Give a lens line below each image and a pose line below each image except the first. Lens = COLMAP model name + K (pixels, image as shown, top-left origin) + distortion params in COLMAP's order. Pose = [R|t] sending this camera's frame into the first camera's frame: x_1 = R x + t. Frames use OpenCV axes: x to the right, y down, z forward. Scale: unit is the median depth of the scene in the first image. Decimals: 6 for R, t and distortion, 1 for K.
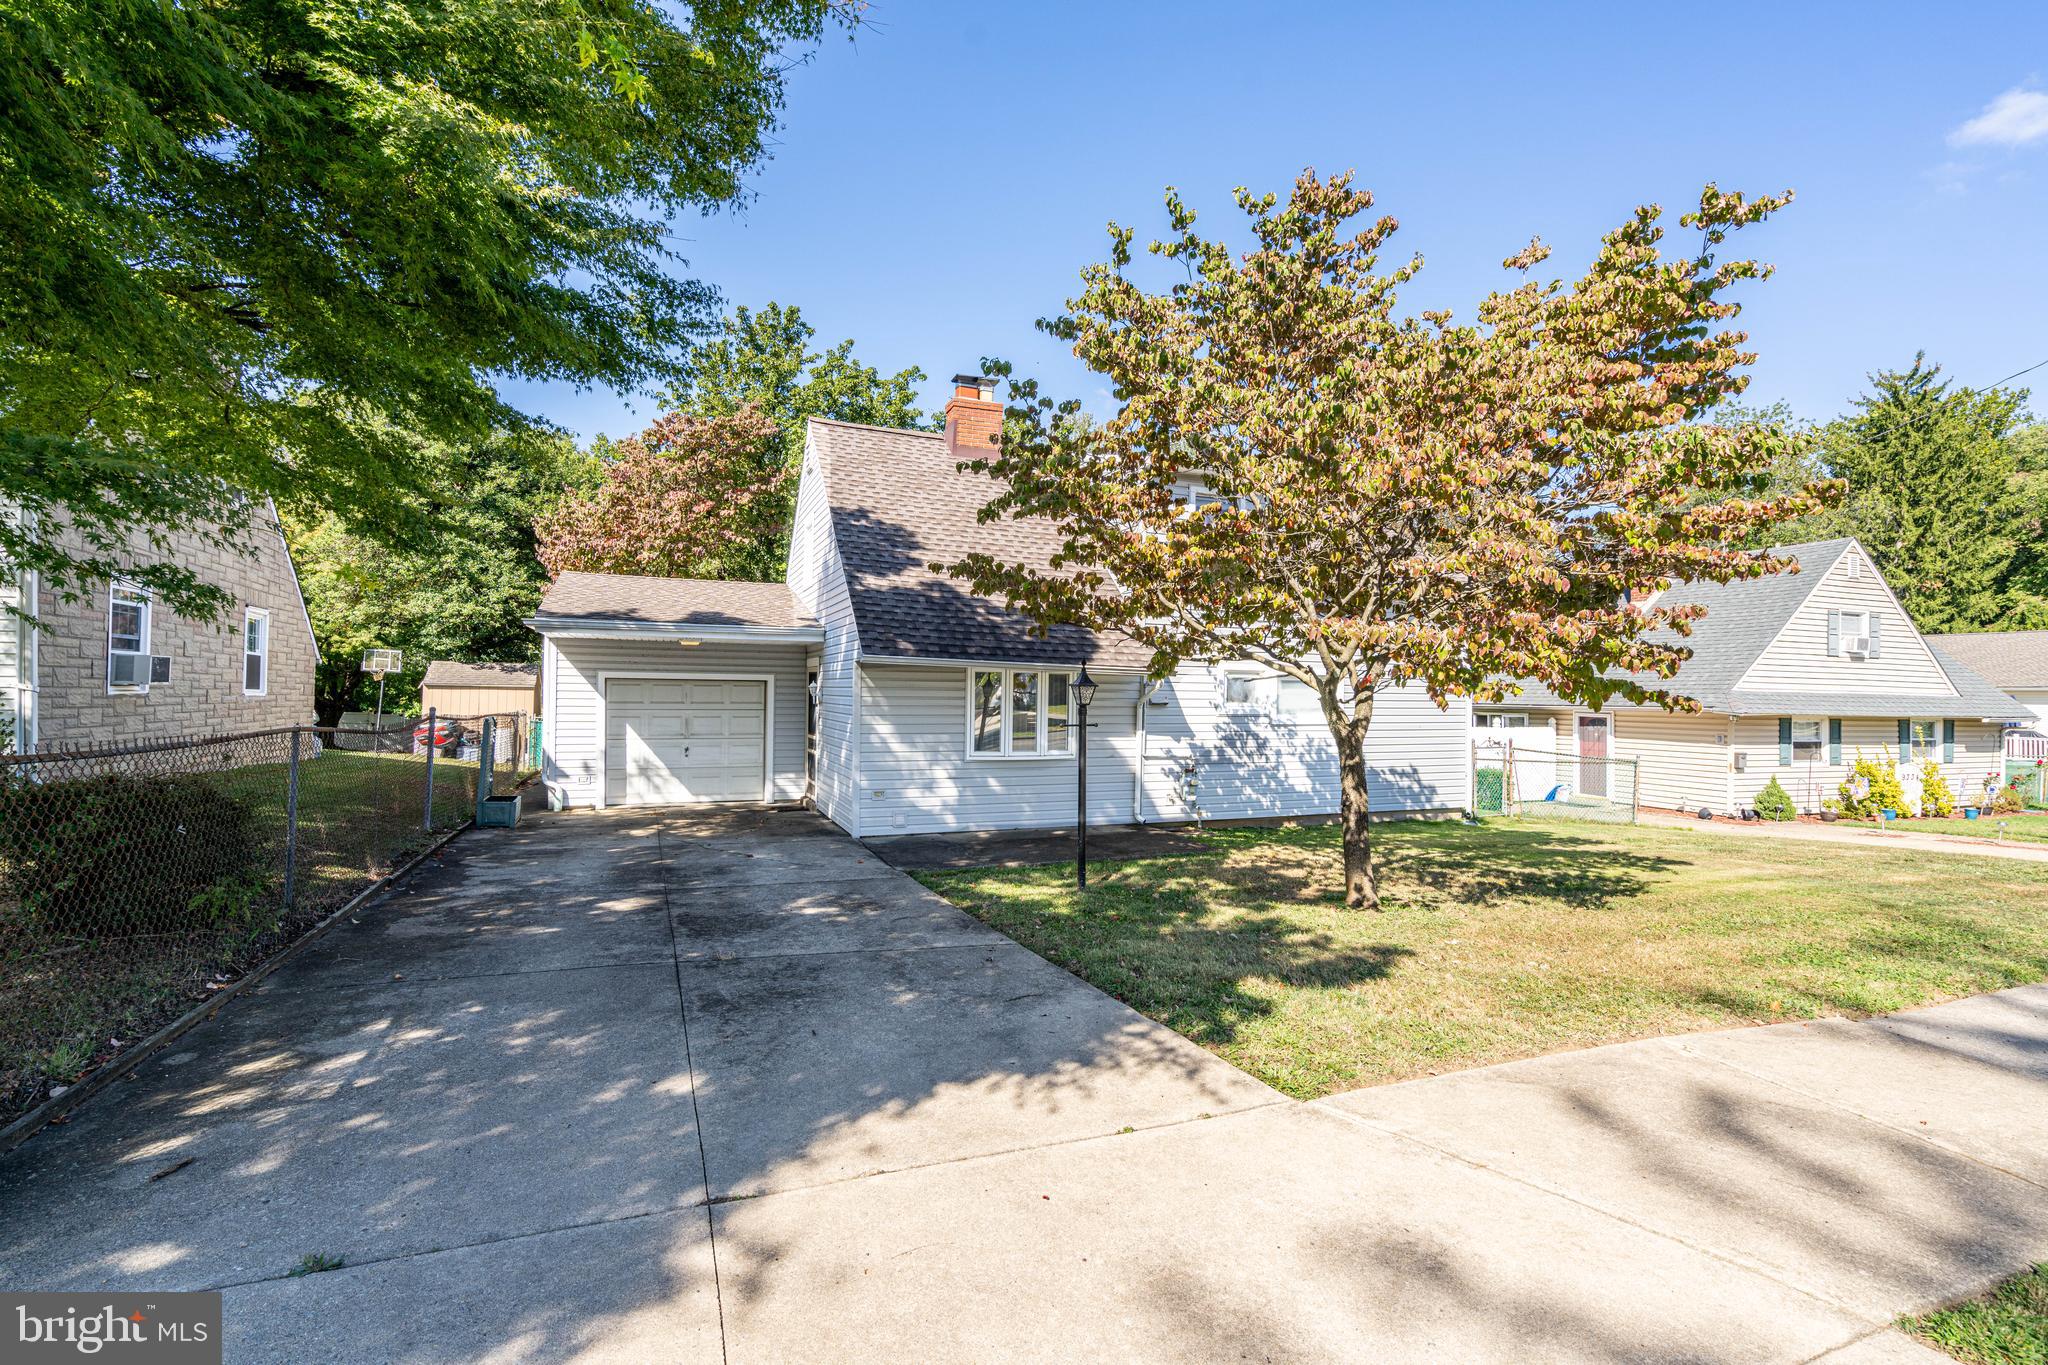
lens RADIAL K [[944.9, 0, 974.9], [0, 944.9, 703.7], [0, 0, 1]] dist [-0.000836, 0.000225]
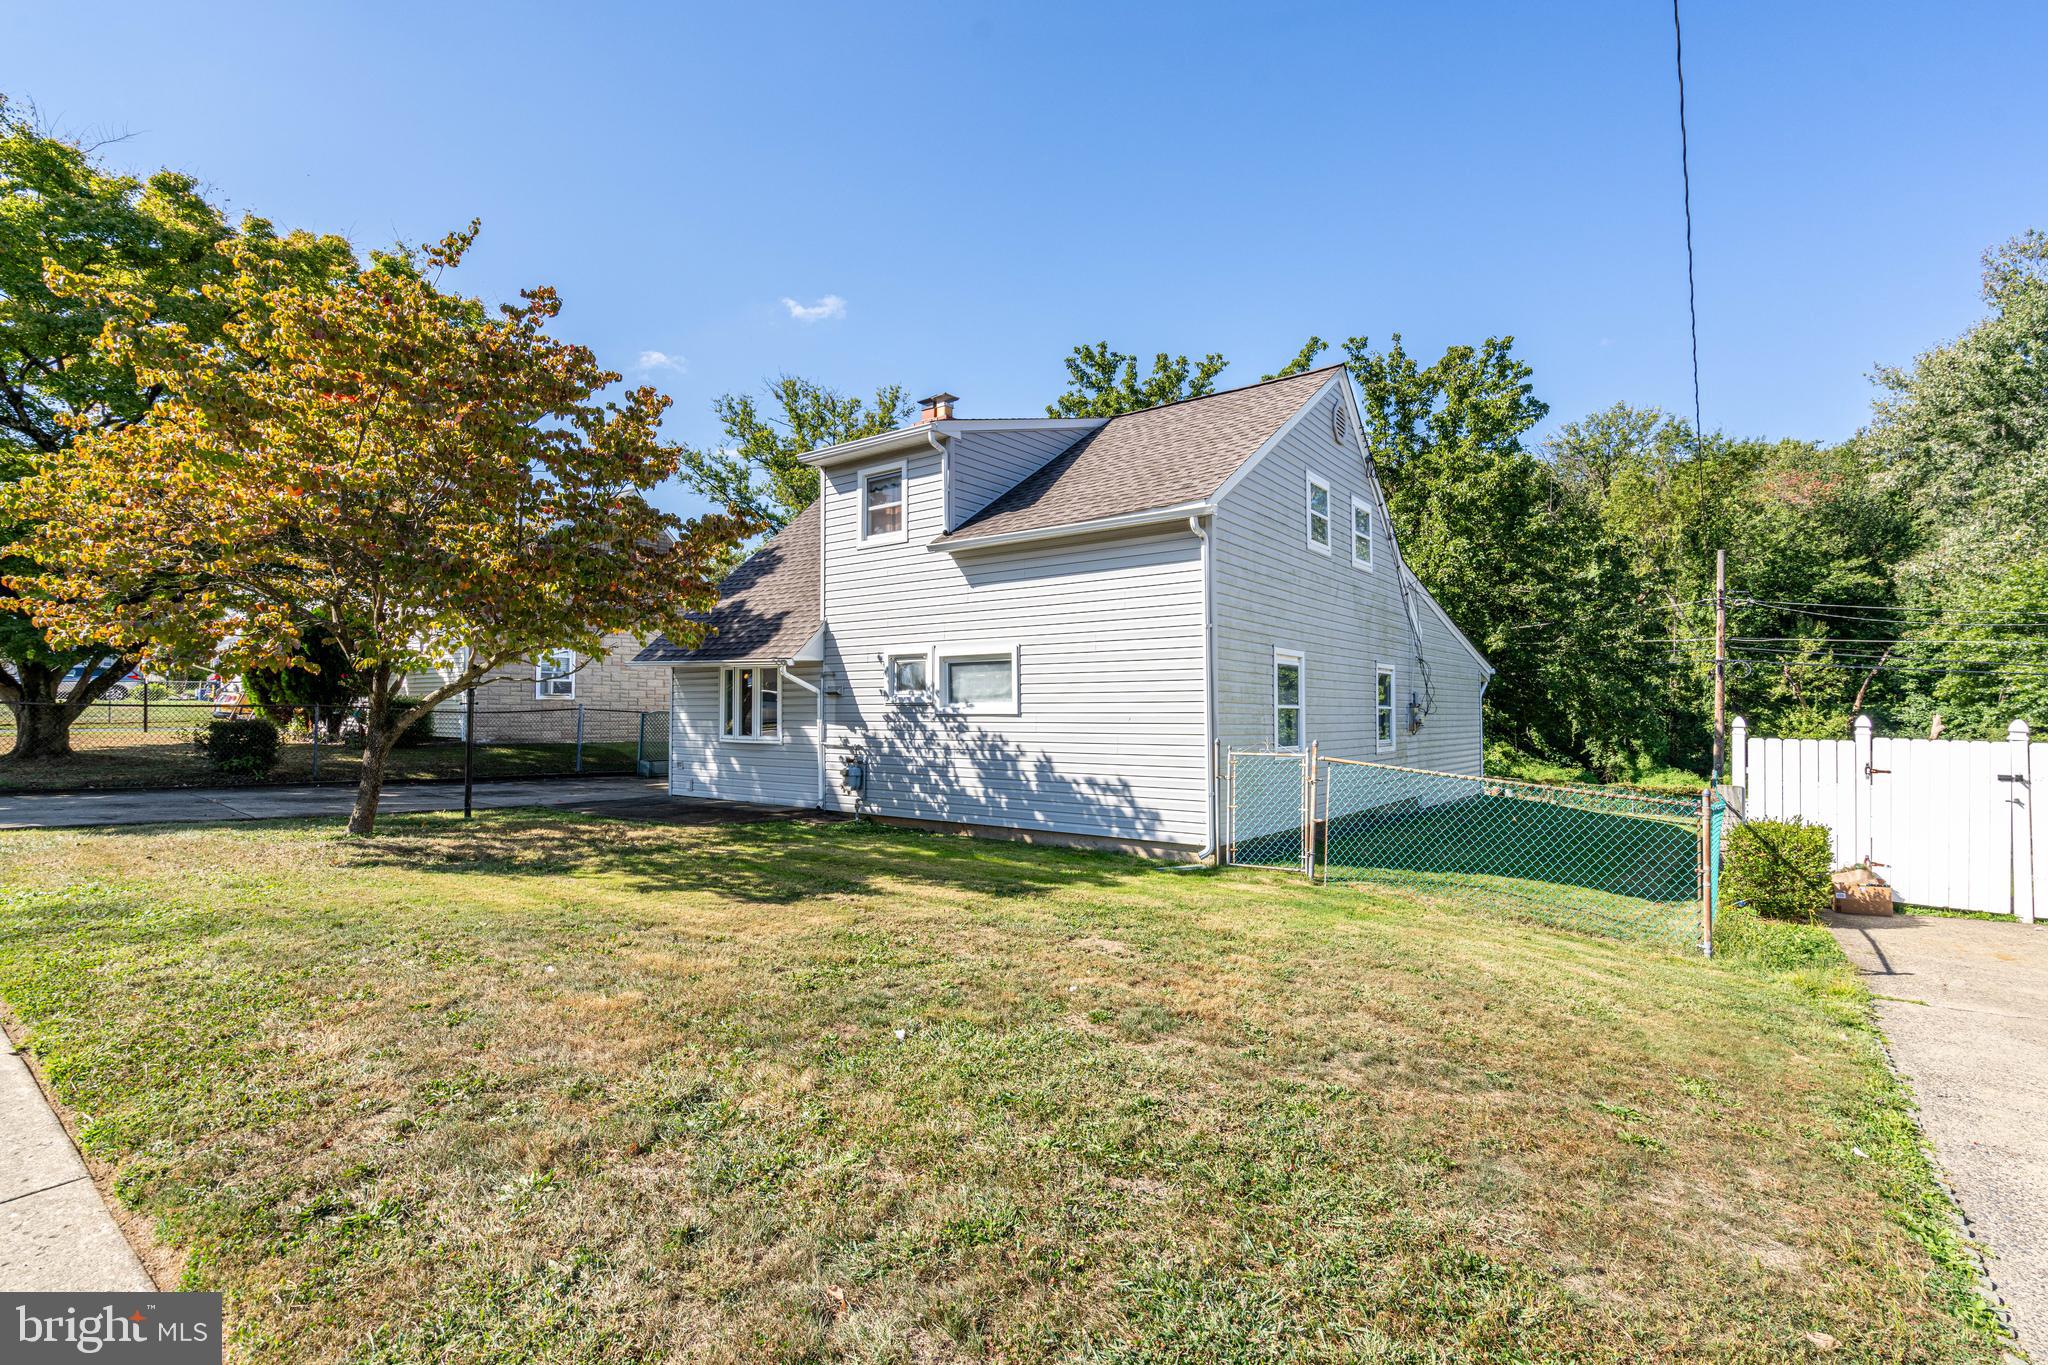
lens RADIAL K [[944.9, 0, 974.9], [0, 944.9, 703.7], [0, 0, 1]] dist [-0.000836, 0.000225]
pose [[0.504205, -0.013521, -0.863478, 1.052395], [-0.003649, 0.999835, -0.017787, 0.026516], [0.863576, 0.012119, 0.504073, 0.581223]]
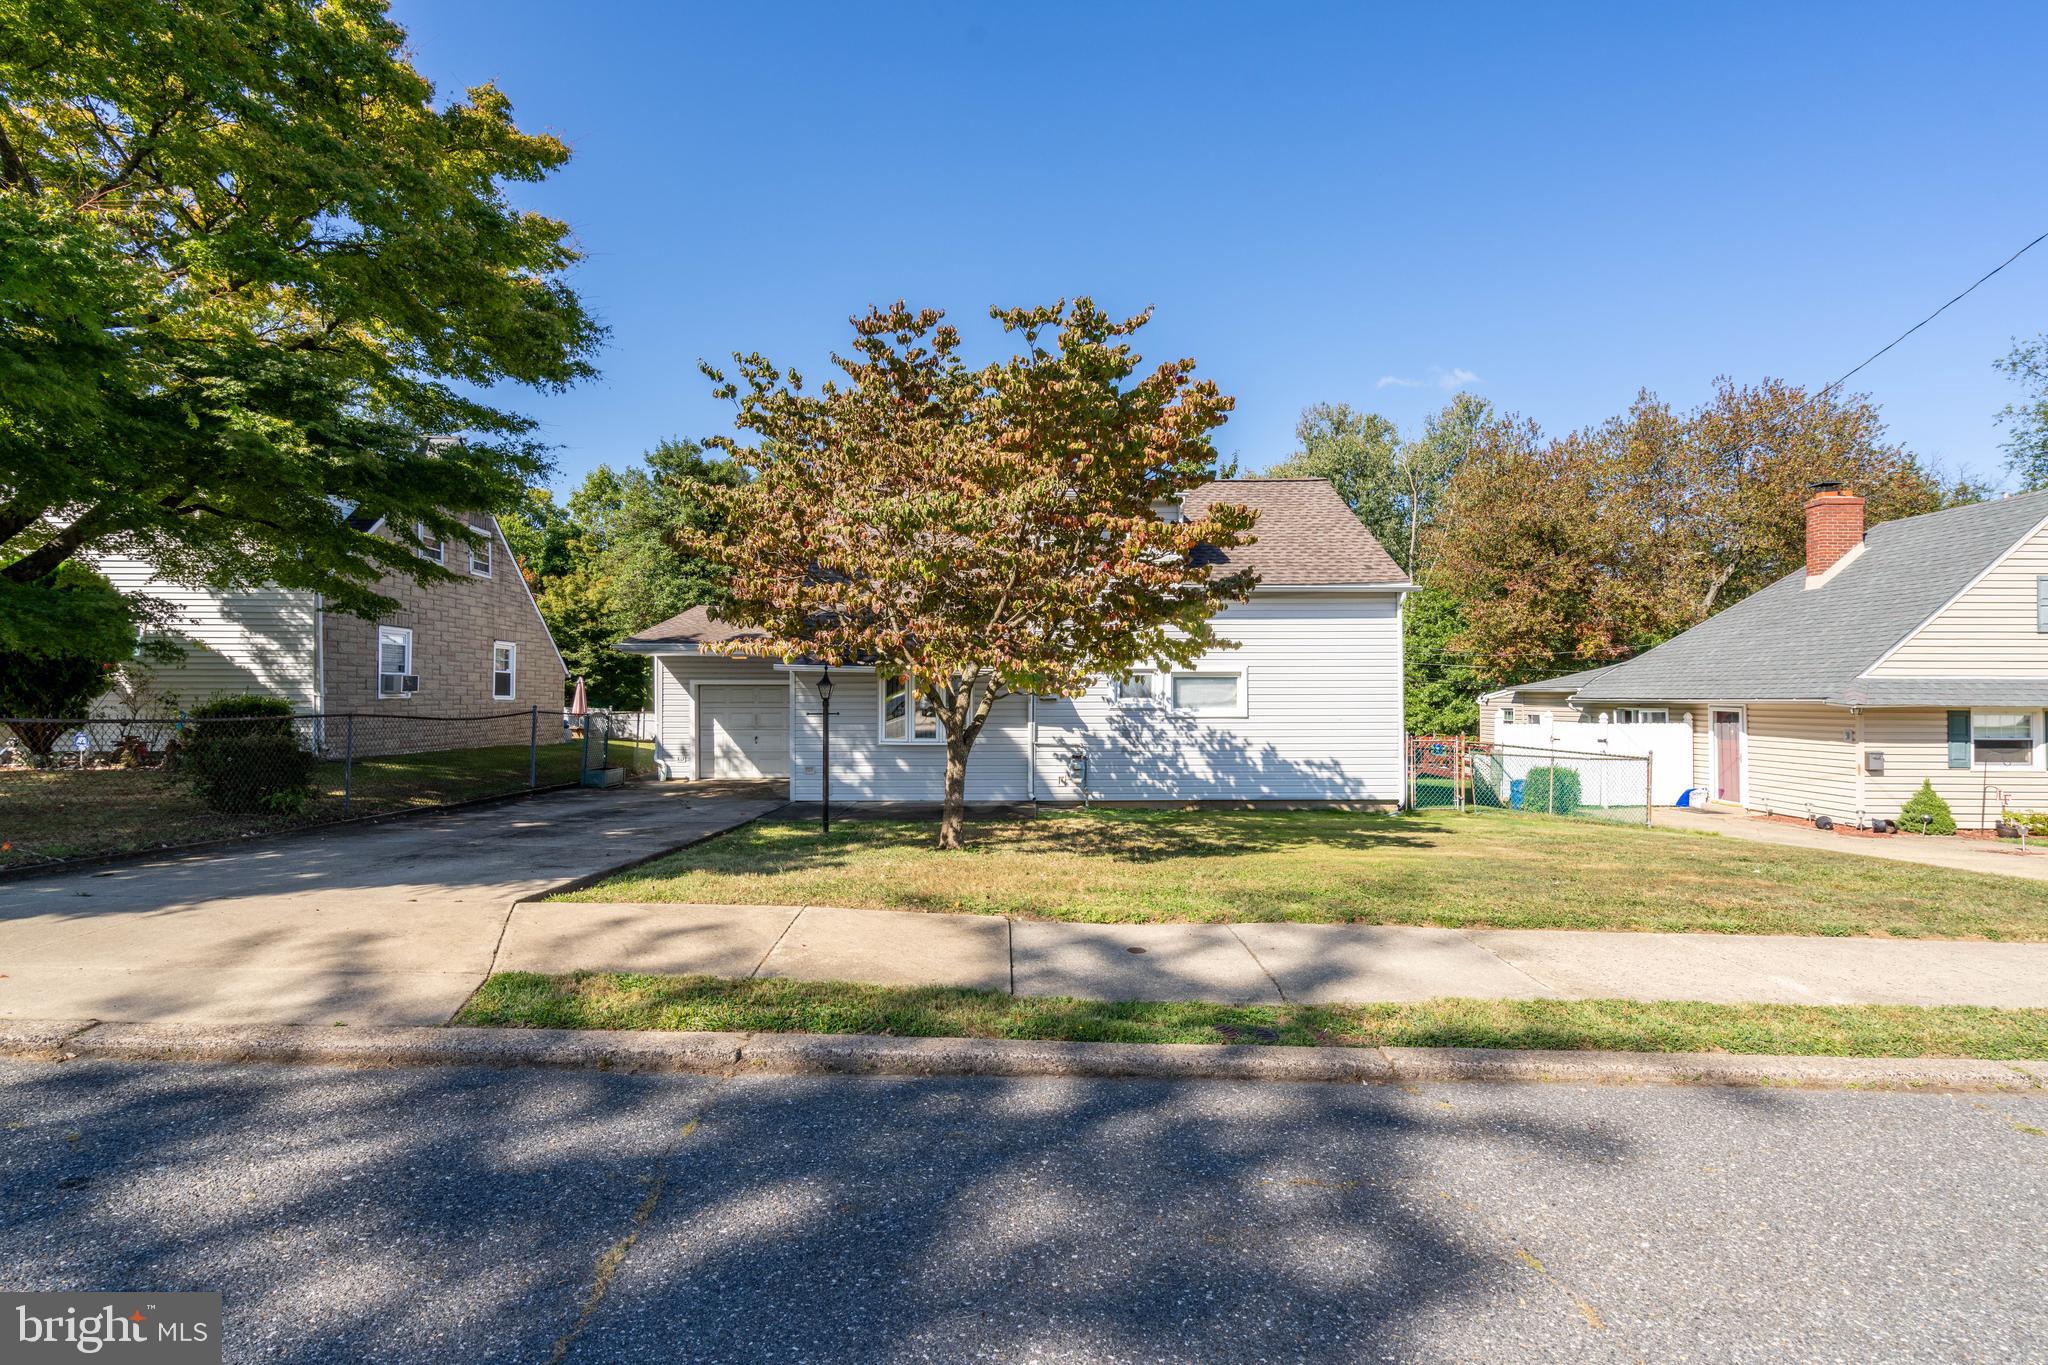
lens RADIAL K [[944.9, 0, 974.9], [0, 944.9, 703.7], [0, 0, 1]] dist [-0.000836, 0.000225]
pose [[0.927505, -0.007962, -0.373726, 0.507298], [0.006776, 0.999967, -0.004485, 0.009314], [0.373750, 0.001627, 0.927528, -0.109668]]
